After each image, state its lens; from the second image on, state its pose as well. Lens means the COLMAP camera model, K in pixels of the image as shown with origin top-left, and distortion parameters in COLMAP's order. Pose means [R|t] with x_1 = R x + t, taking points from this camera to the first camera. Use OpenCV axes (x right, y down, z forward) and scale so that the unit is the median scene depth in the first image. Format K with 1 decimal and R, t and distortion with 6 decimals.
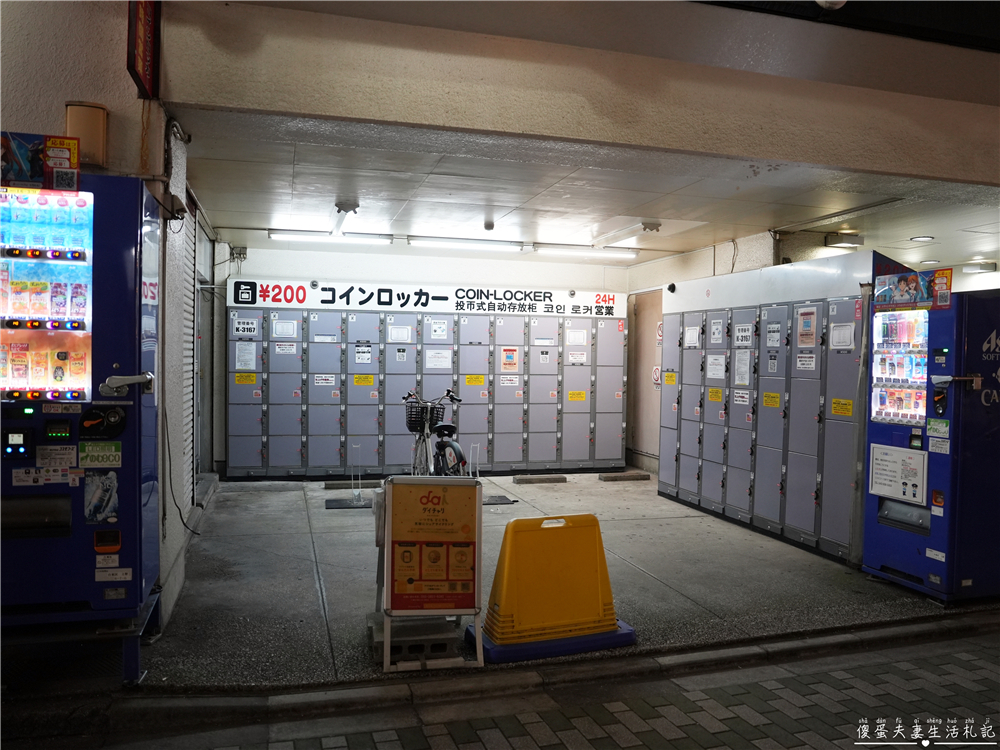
lens RADIAL K [[782.5, 0, 499.3], [0, 782.5, 373.7], [0, 0, 1]] dist [-0.096816, 0.064952]
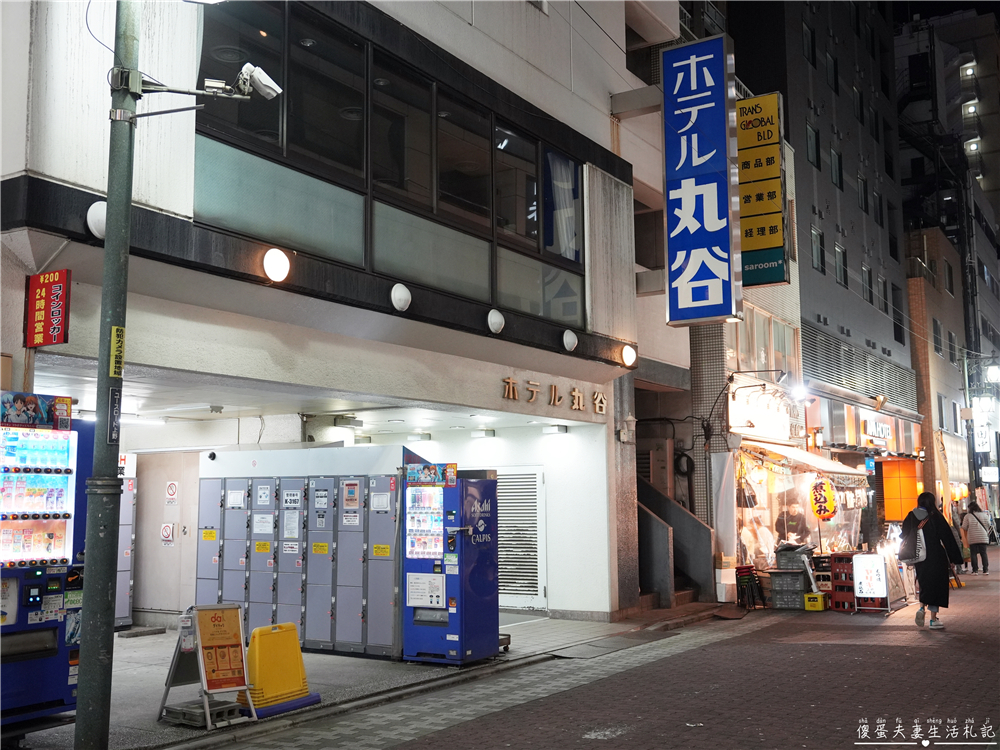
lens RADIAL K [[999.9, 0, 497.3], [0, 999.9, 377.9], [0, 0, 1]] dist [0.040859, 0.000000]
pose [[0.753359, 0.066386, 0.654250, -0.768758], [0.027098, 0.990913, -0.131750, -0.028861], [-0.657051, 0.116984, 0.744714, -0.707648]]
